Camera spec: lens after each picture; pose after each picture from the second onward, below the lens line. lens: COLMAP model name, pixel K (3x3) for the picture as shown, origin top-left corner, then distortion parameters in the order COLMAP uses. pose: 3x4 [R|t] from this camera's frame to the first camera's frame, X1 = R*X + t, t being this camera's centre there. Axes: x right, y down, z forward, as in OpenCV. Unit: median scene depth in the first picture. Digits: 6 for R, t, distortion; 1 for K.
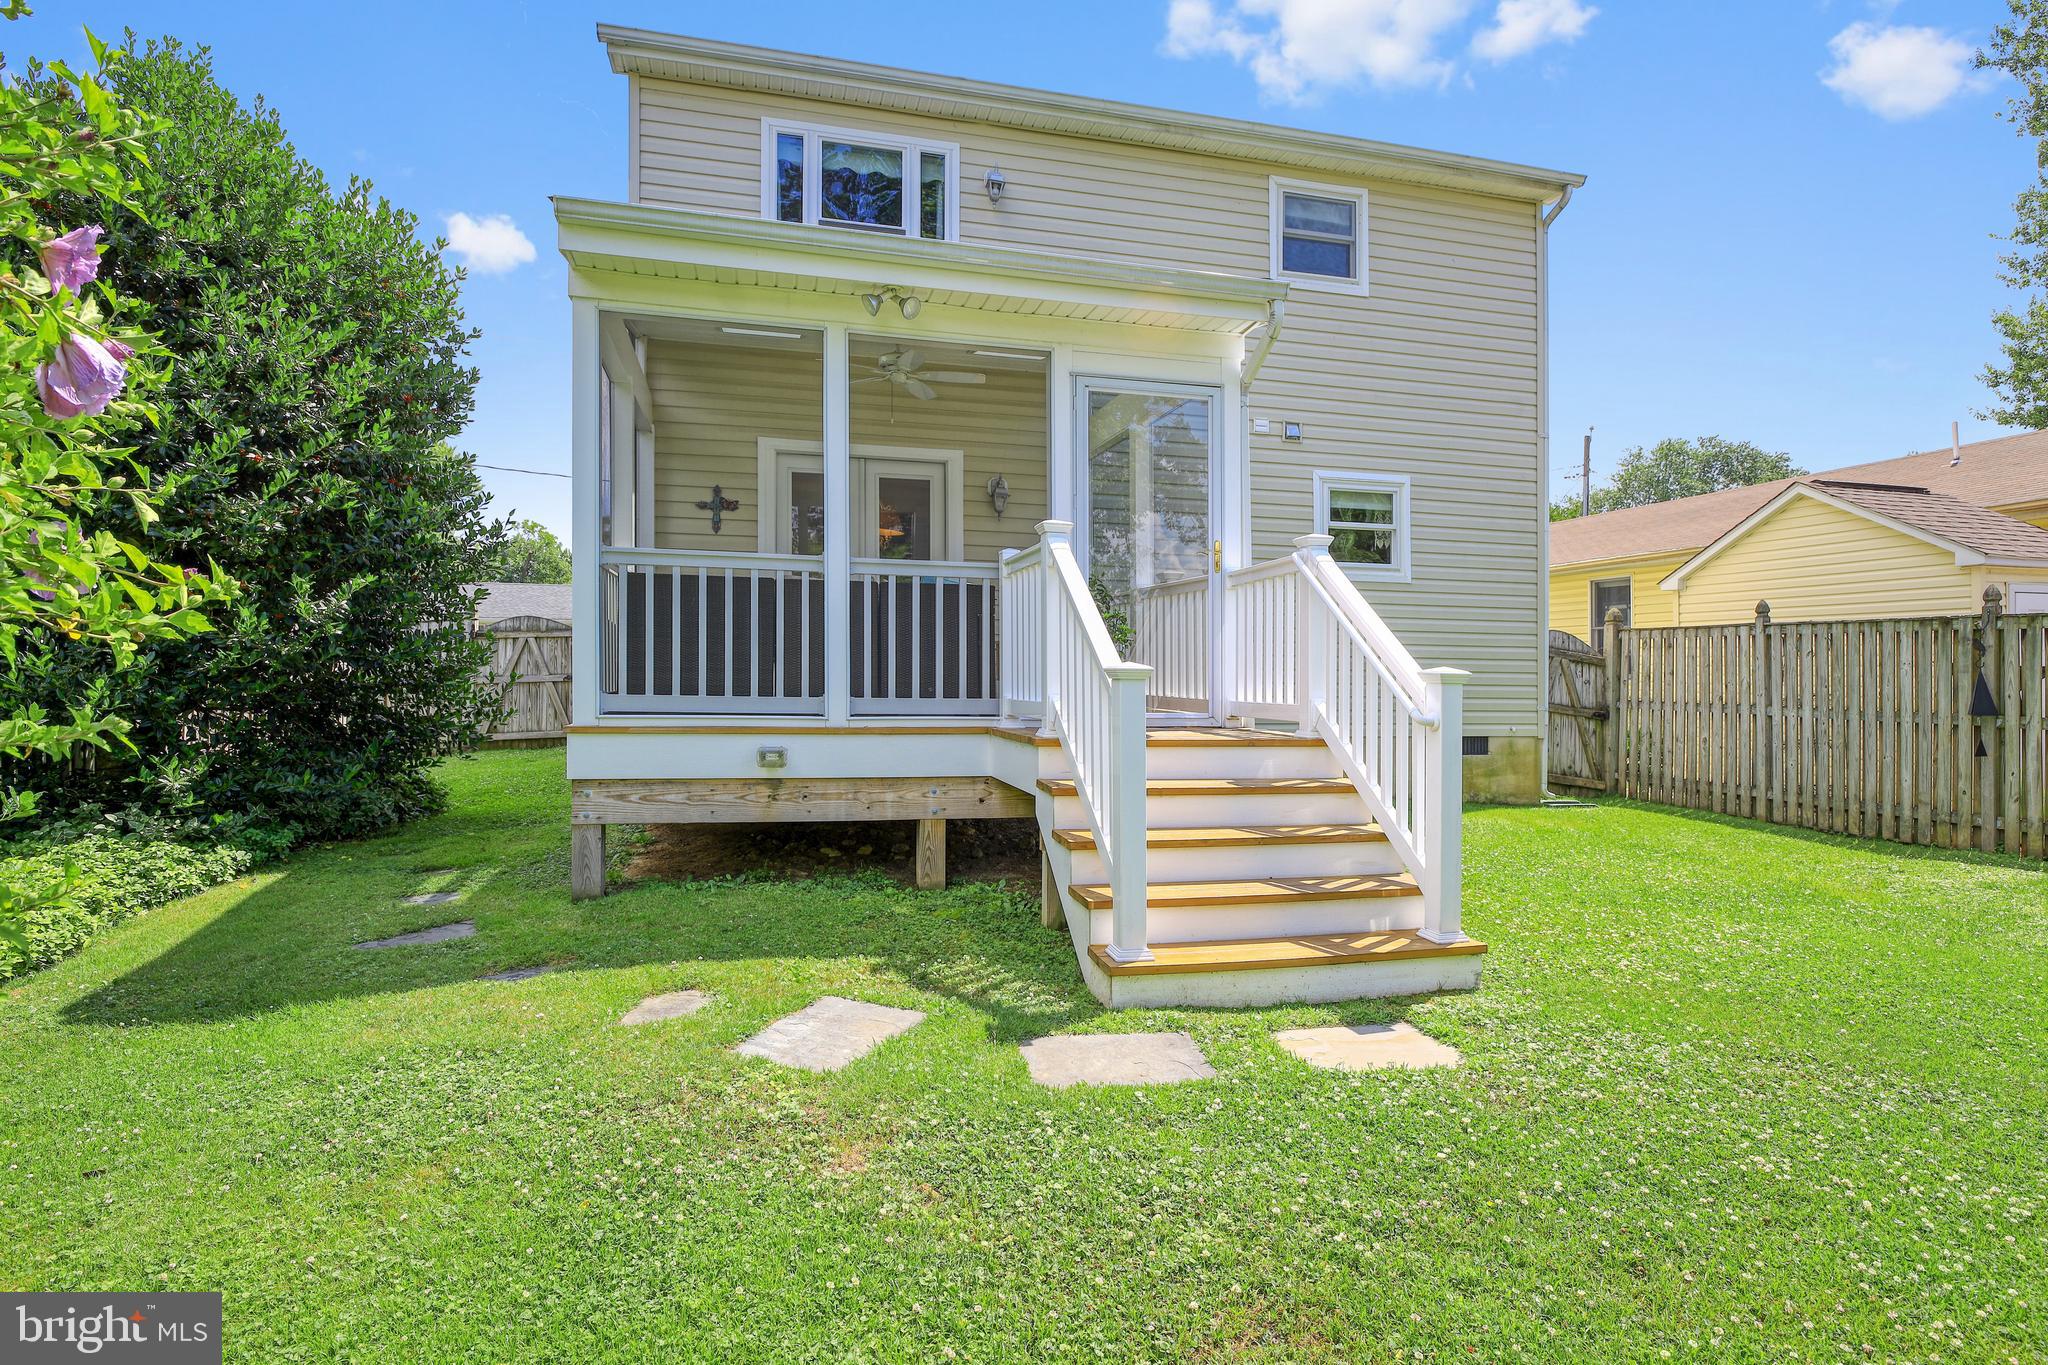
lens RADIAL K [[1019.1, 0, 1001.5], [0, 1019.1, 651.0], [0, 0, 1]] dist [-0.002721, -0.000618]
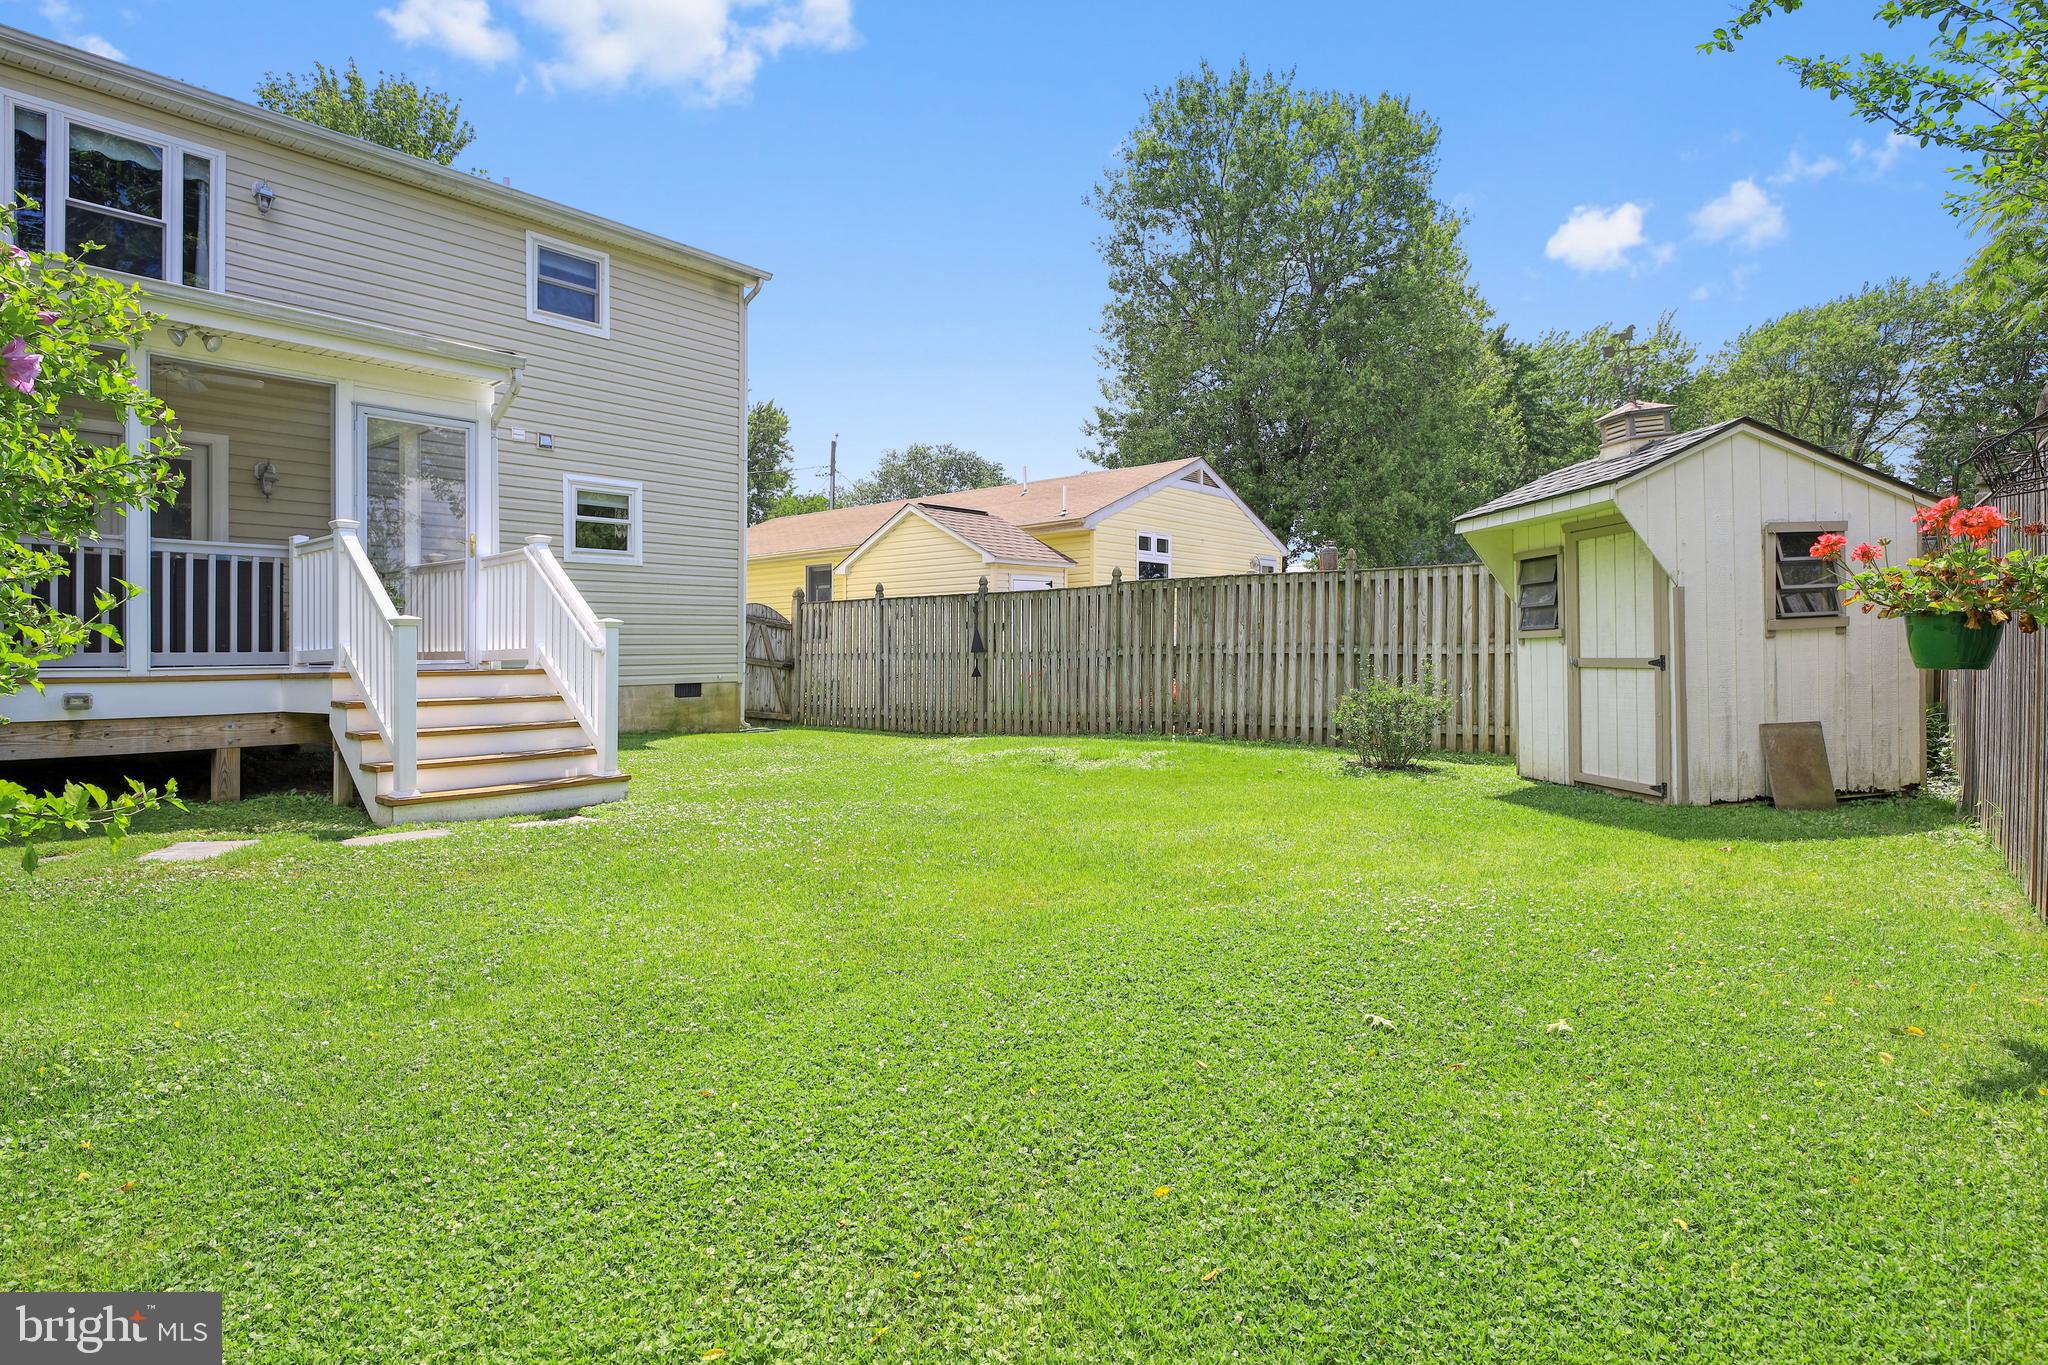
lens RADIAL K [[1066.5, 0, 1020.5], [0, 1066.5, 606.7], [0, 0, 1]] dist [-0.043701, -0.000277]
pose [[0.785409, -0.000930, 0.618976, -0.057462], [0.015264, 0.999724, -0.017866, 0.017483], [-0.618789, 0.023480, 0.785206, -0.379847]]
